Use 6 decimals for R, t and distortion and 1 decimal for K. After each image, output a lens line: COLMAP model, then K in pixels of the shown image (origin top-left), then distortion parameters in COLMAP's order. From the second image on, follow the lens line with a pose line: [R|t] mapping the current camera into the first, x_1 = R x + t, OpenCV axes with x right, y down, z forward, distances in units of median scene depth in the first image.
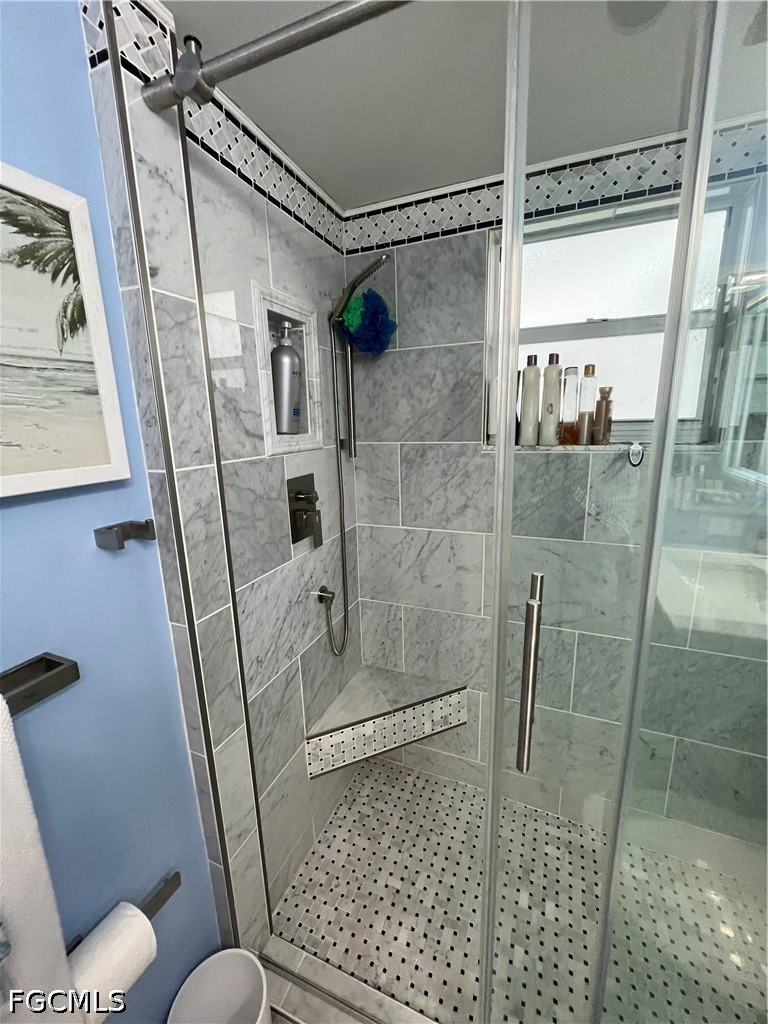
lens RADIAL K [[412.7, 0, 386.1], [0, 412.7, 512.6], [0, 0, 1]] dist [-0.002929, 0.000289]
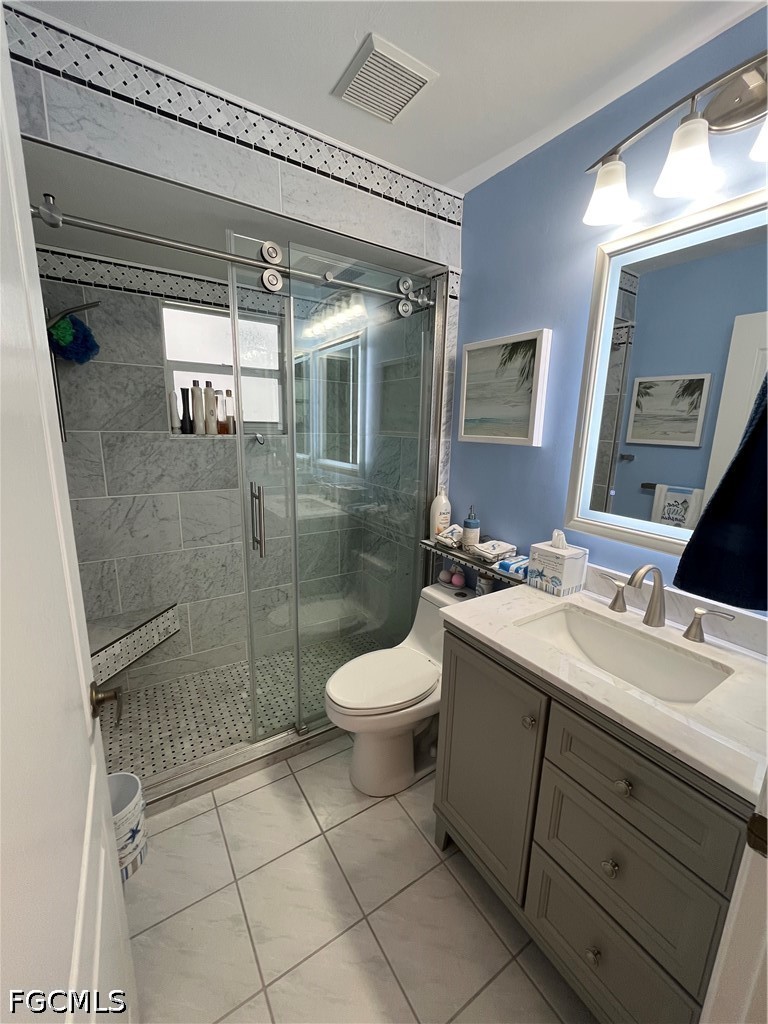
lens RADIAL K [[412.7, 0, 384.3], [0, 412.7, 512.7], [0, 0, 1]] dist [-0.002929, 0.000289]
pose [[0.572597, -0.131207, 0.809270, -0.562921], [0.143457, 0.987916, 0.058668, 0.143763], [-0.807188, 0.082502, 0.584500, -0.490829]]
